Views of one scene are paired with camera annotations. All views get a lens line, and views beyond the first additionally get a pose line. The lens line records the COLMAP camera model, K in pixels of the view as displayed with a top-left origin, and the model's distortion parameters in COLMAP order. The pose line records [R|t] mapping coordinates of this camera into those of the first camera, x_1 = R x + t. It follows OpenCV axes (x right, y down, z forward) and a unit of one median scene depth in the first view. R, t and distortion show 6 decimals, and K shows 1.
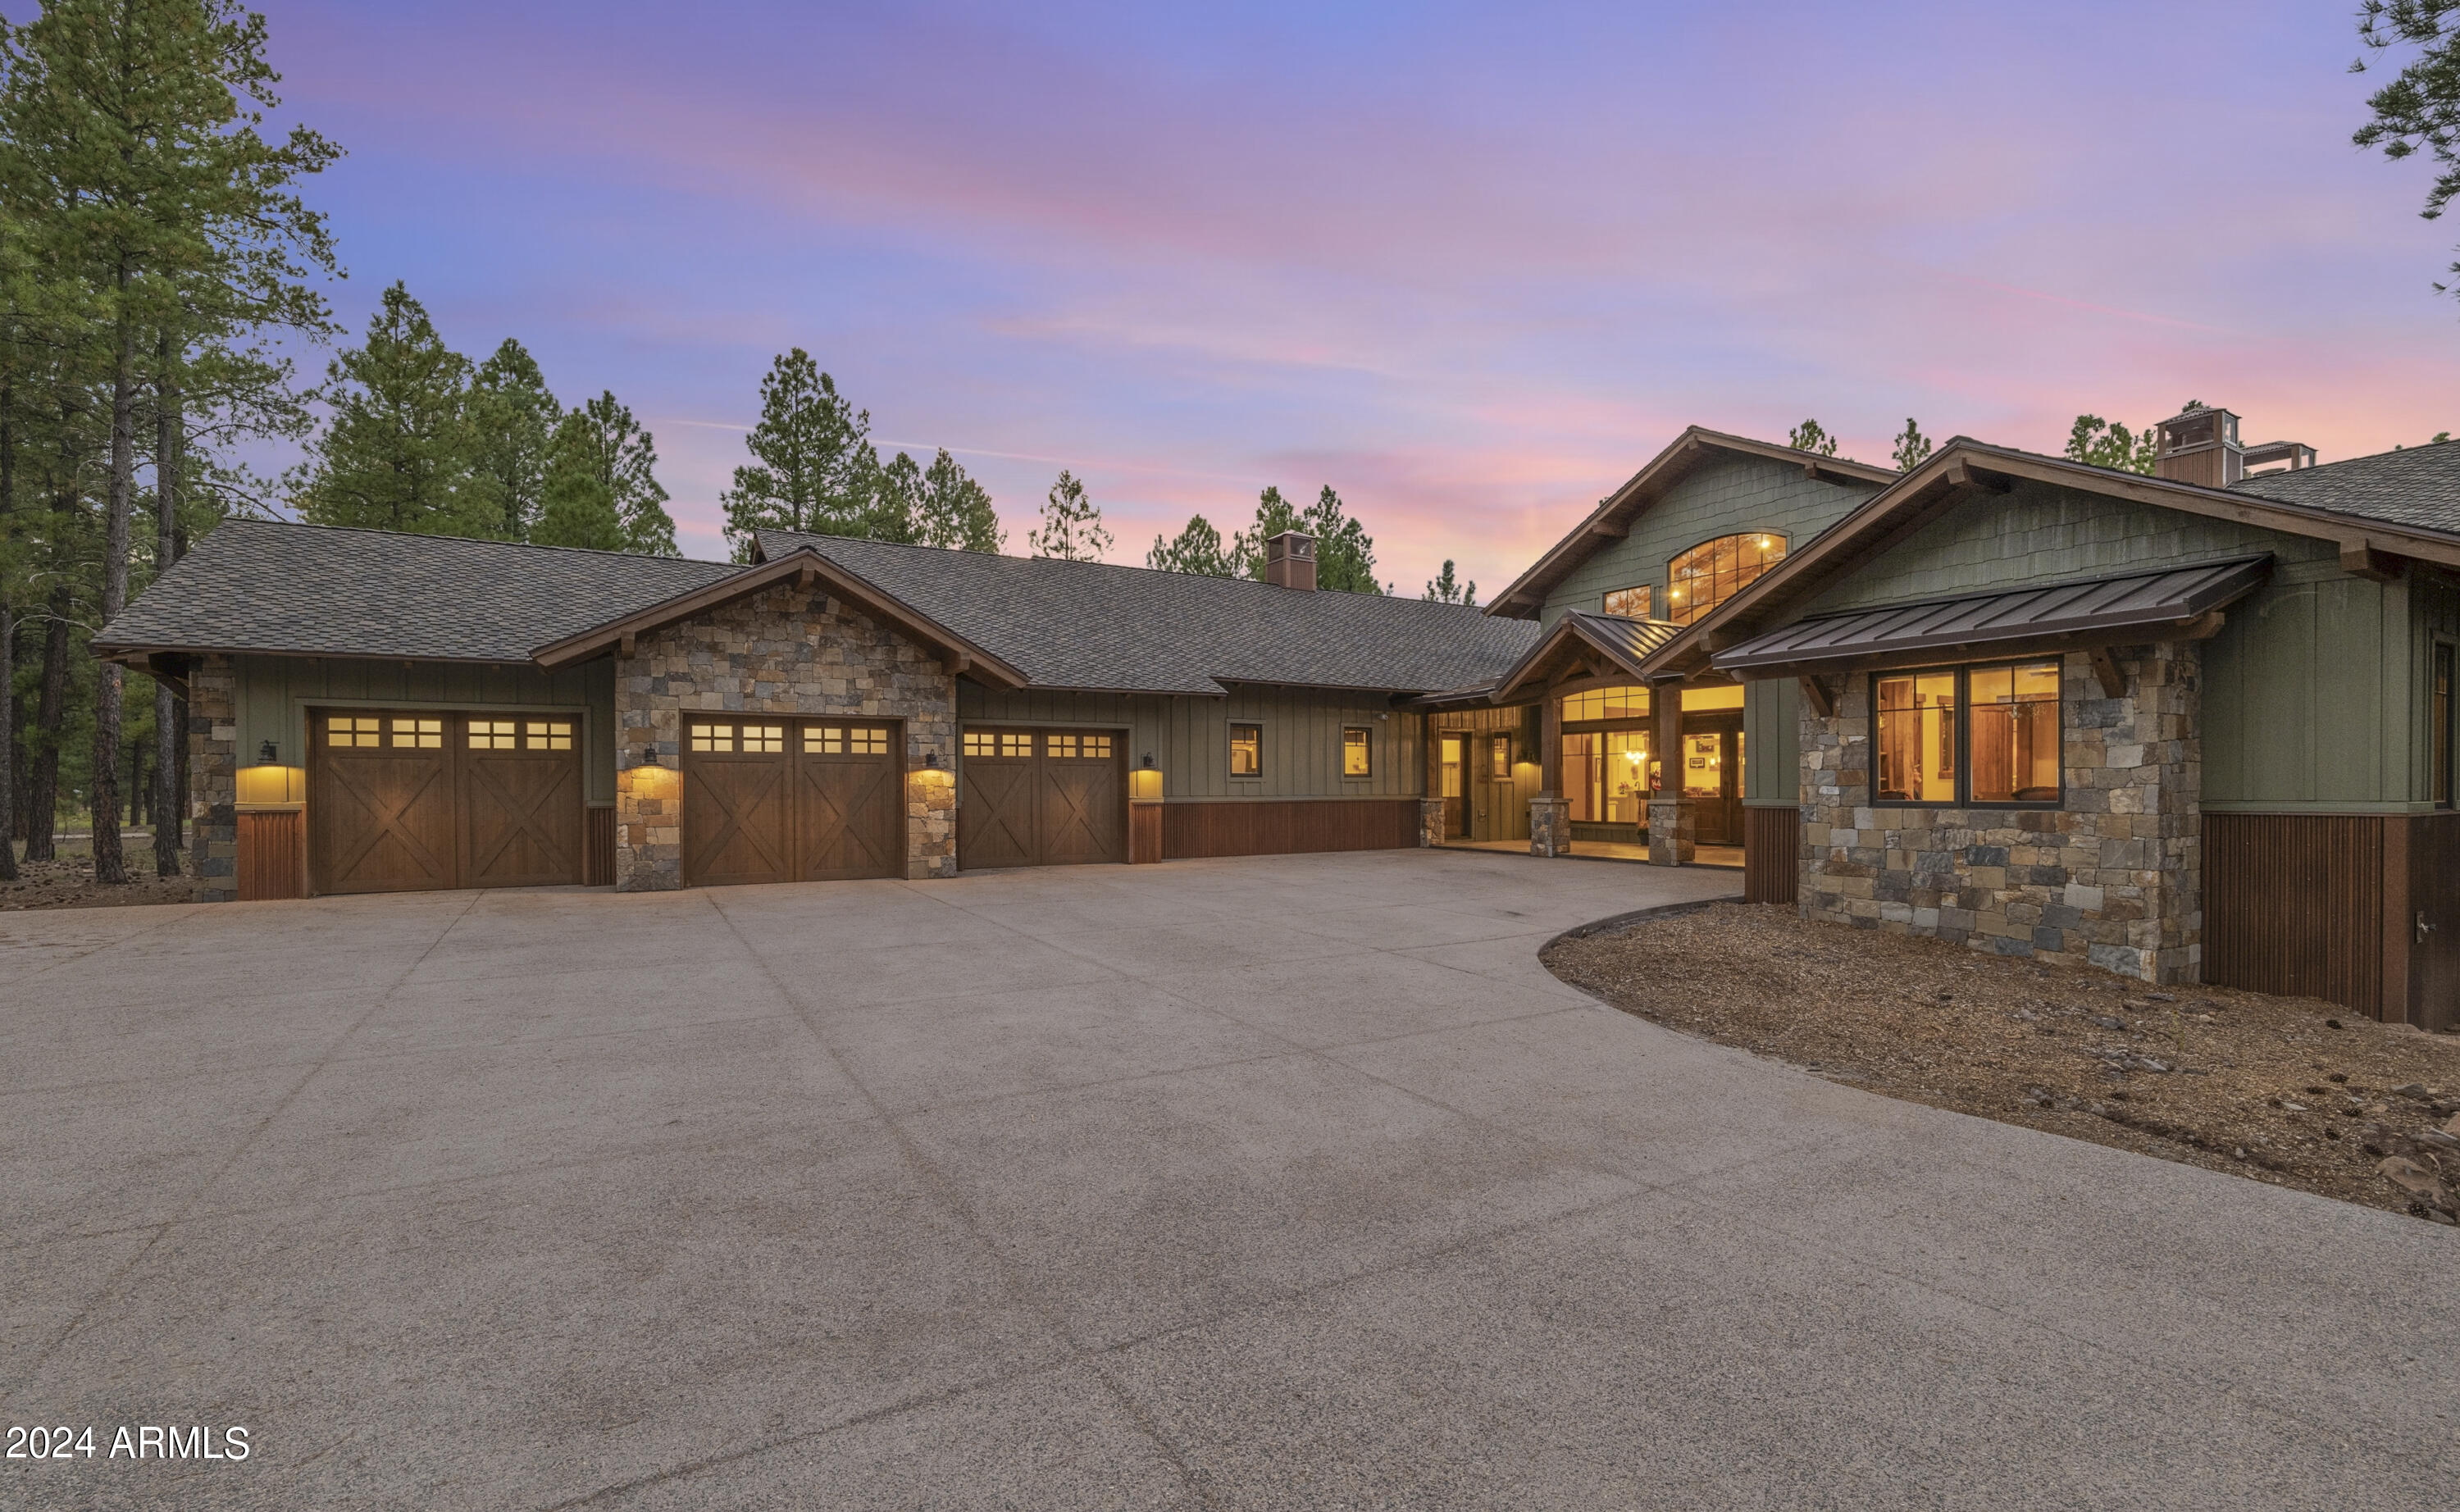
lens RADIAL K [[978.5, 0, 1230.4], [0, 978.5, 799.7], [0, 0, 1]] dist [-0.007299, -0.000143]
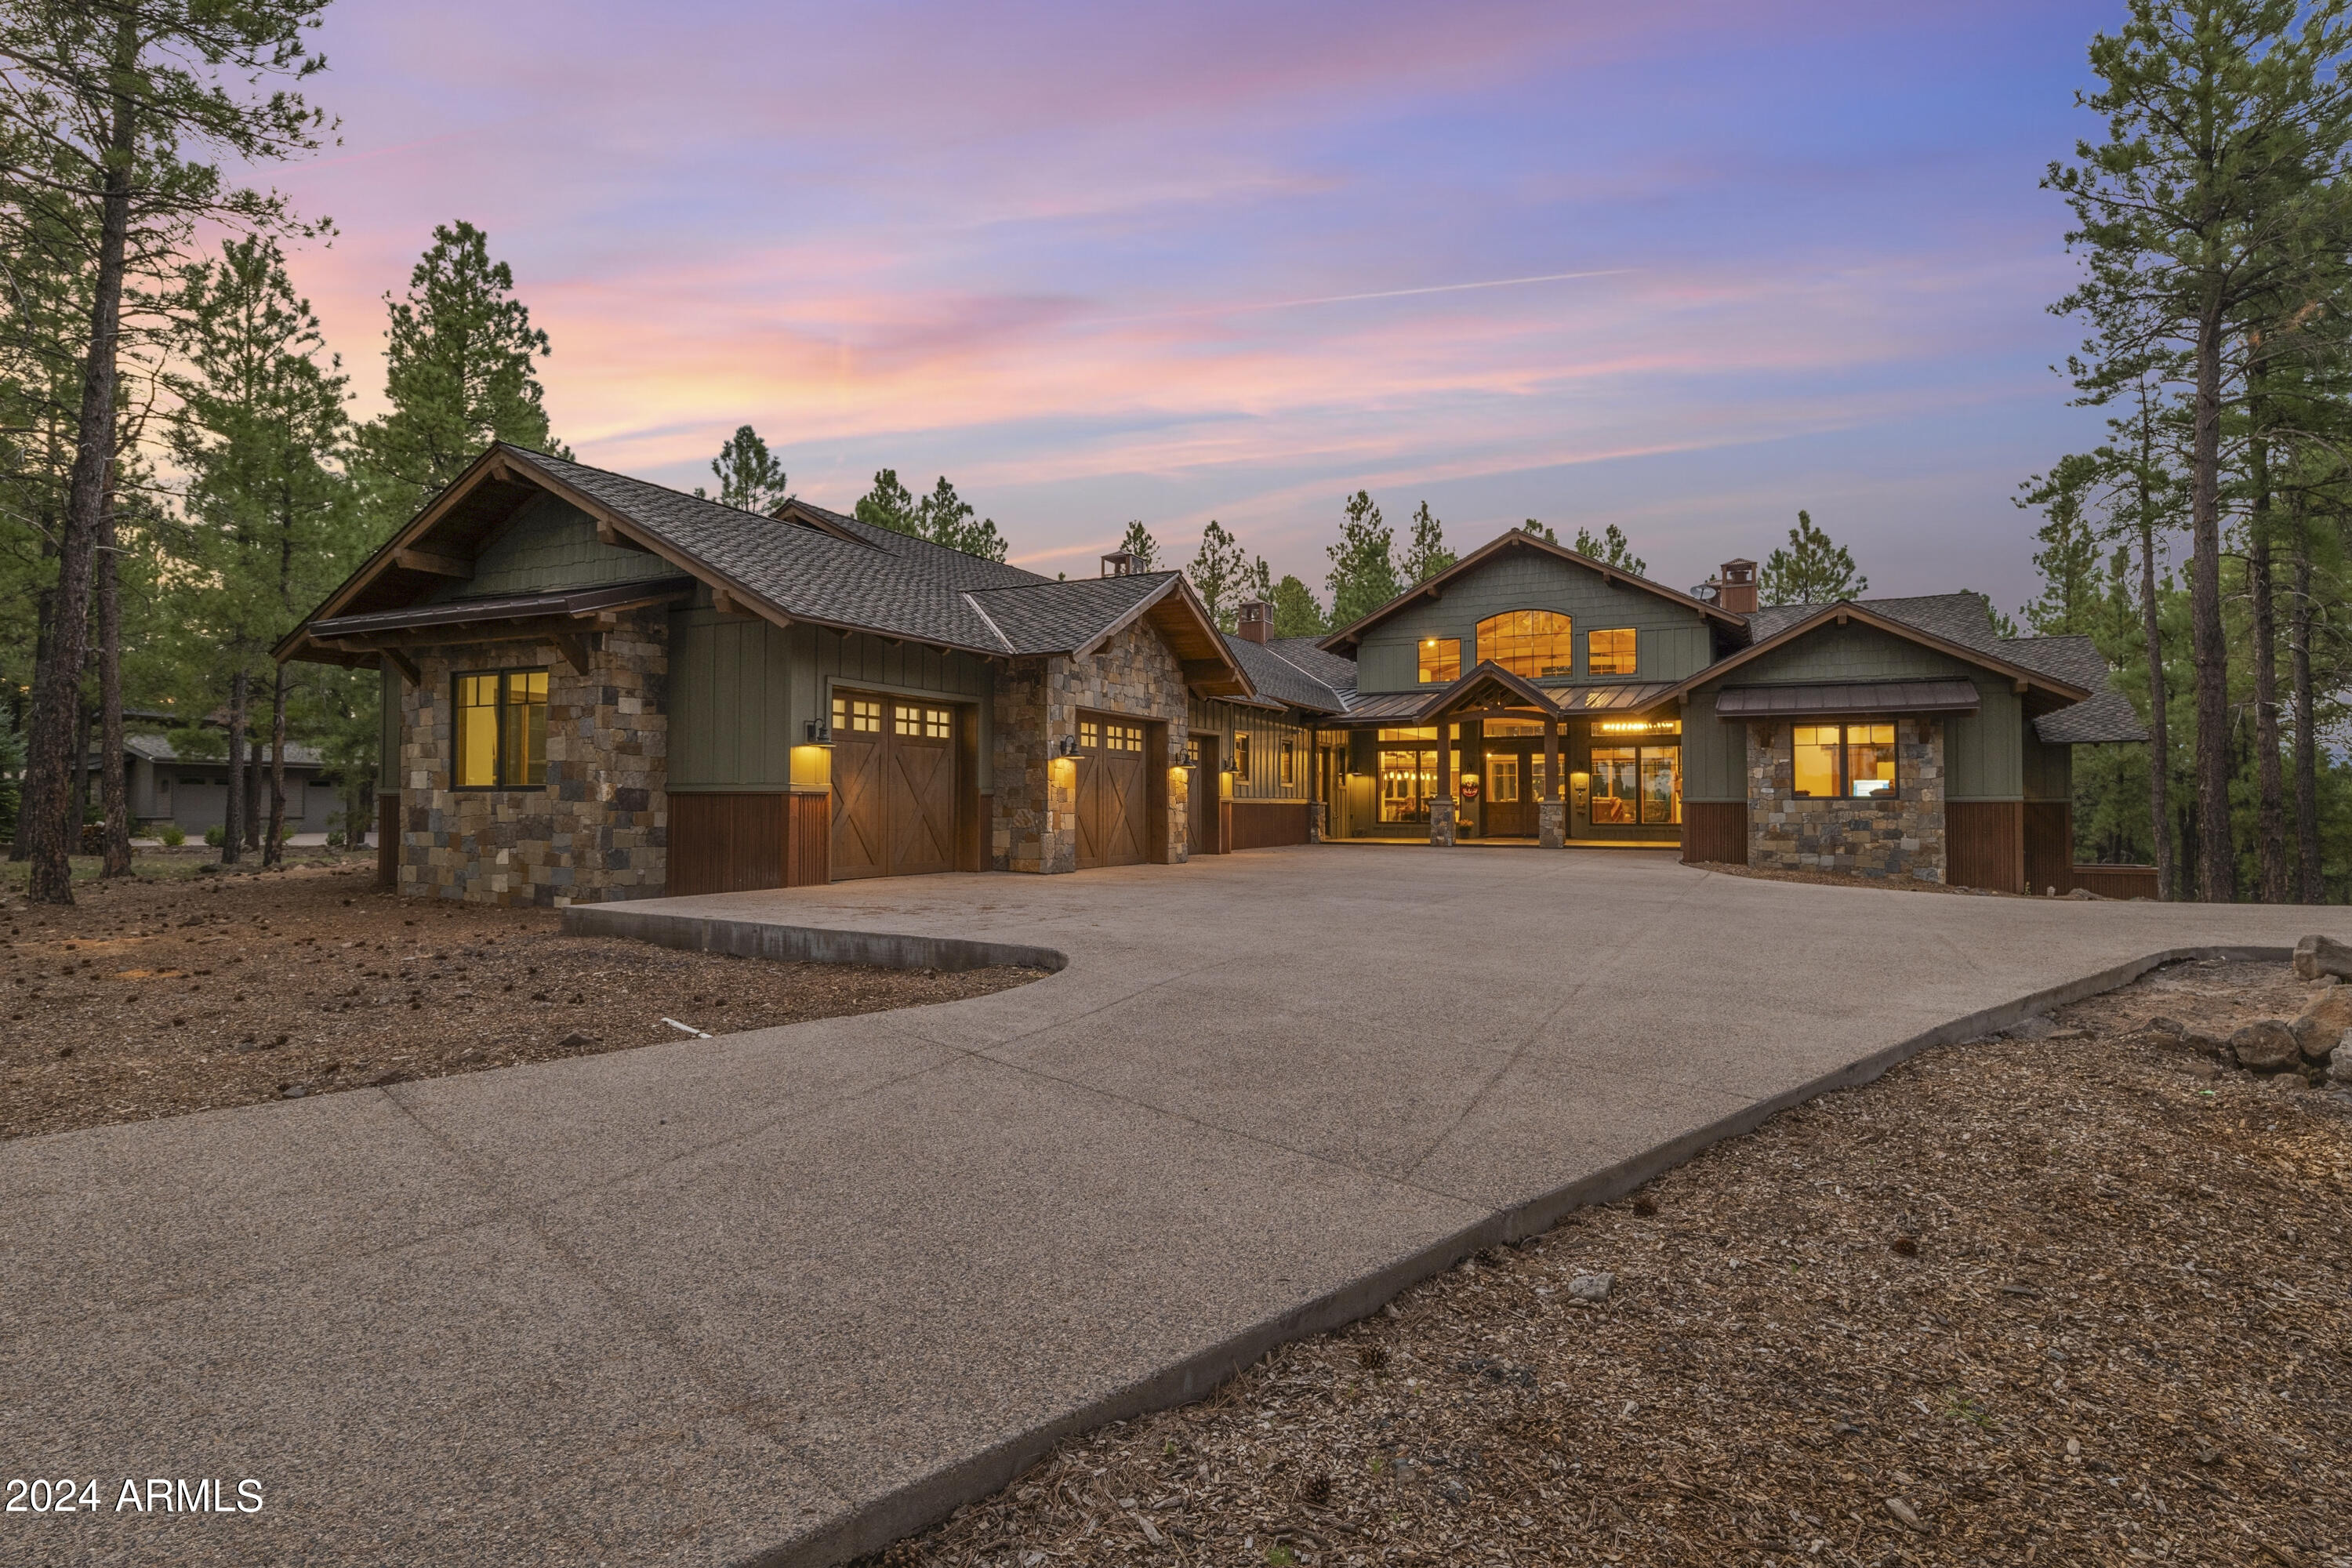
lens RADIAL K [[1115.7, 0, 1174.3], [0, 1115.7, 797.8], [0, 0, 1]] dist [0.002815, 0.000266]
pose [[0.855217, 0.008999, 0.518192, -1.146803], [0.001838, 0.999790, -0.020396, 0.036536], [-0.518267, 0.018396, 0.855021, -0.117879]]
